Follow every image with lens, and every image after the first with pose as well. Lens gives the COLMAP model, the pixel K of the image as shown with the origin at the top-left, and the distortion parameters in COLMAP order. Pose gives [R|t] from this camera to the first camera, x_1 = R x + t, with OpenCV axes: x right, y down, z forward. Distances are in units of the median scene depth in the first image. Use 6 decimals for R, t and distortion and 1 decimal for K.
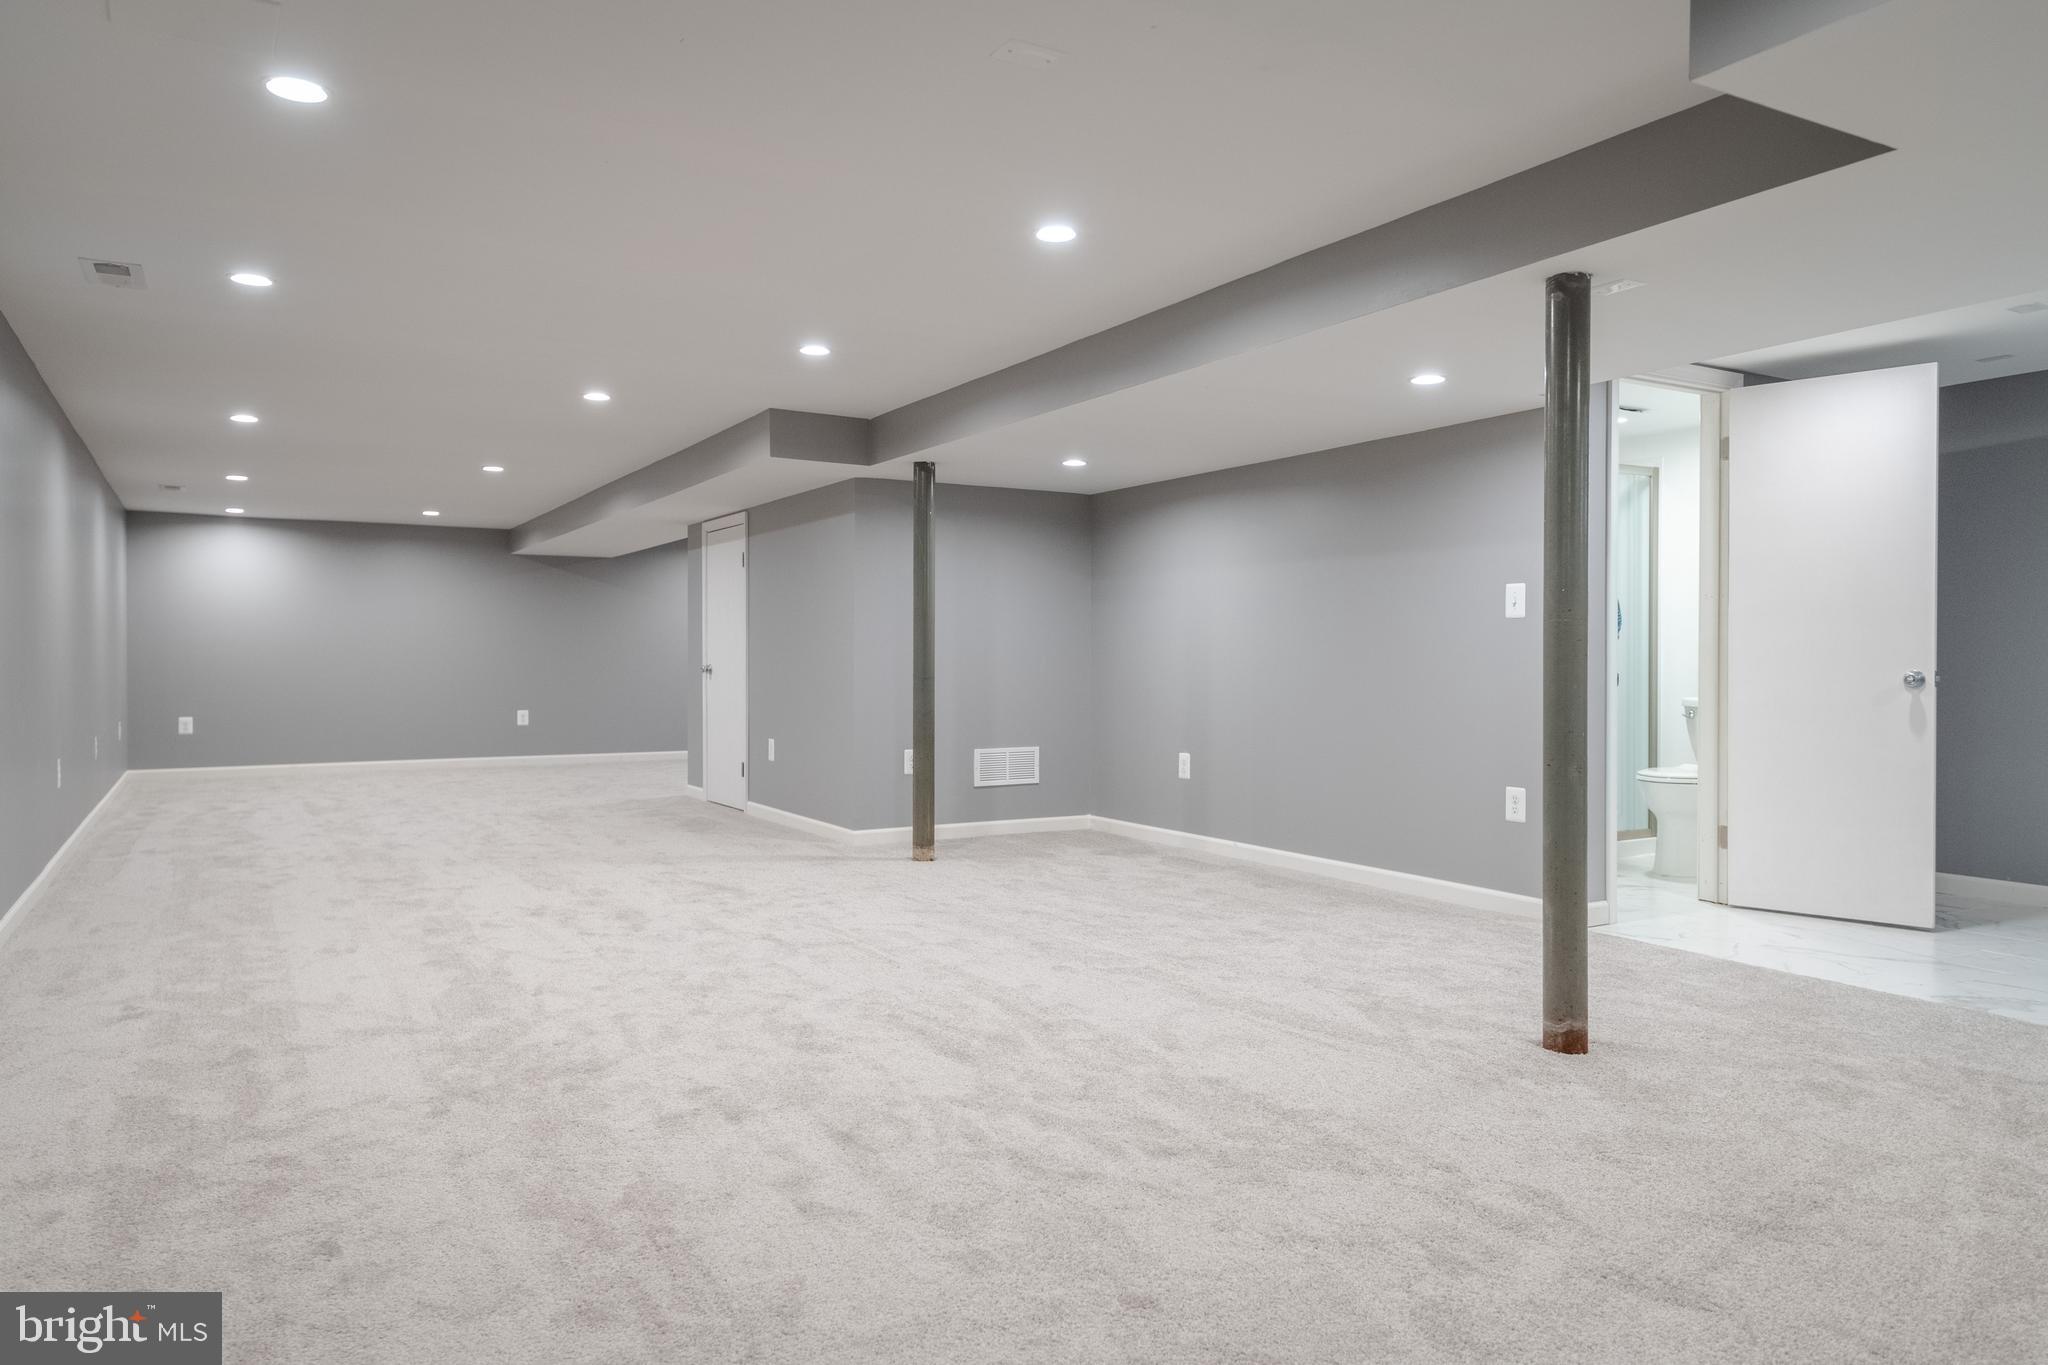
lens RADIAL K [[1382.9, 0, 1027.1], [0, 1382.9, 680.2], [0, 0, 1]] dist [0.014049, 0.005928]
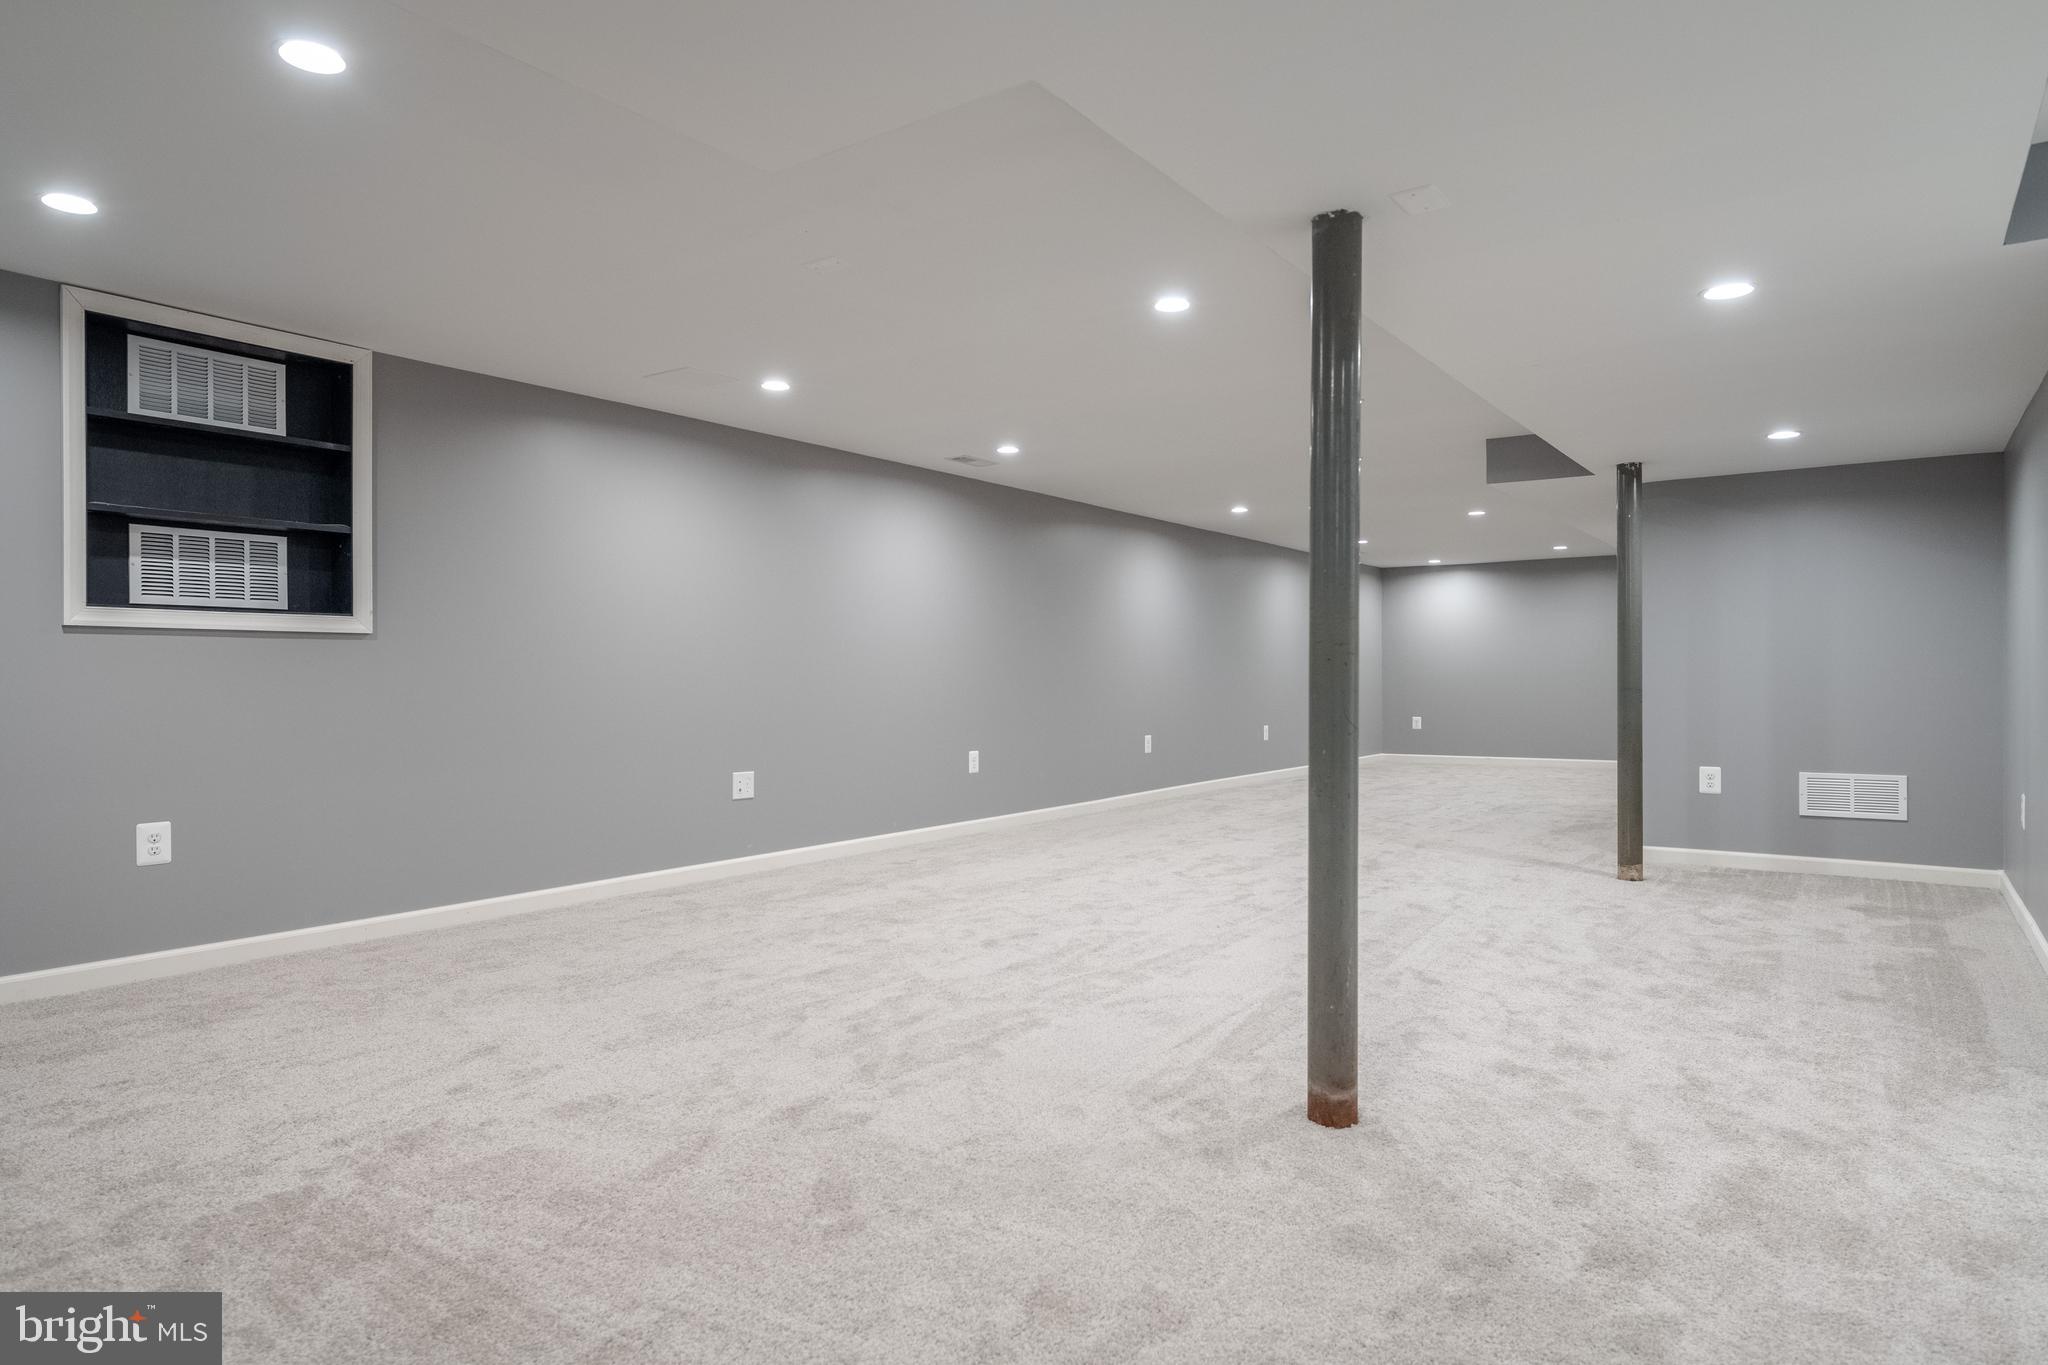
lens RADIAL K [[1227.2, 0, 1026.9], [0, 1227.2, 683.8], [0, 0, 1]] dist [0.003878, -0.000786]
pose [[0.406726, 0.002107, -0.913548, 0.531010], [-0.009807, 0.999950, -0.002060, 0.000729], [0.913498, 0.009797, 0.406726, 0.273344]]
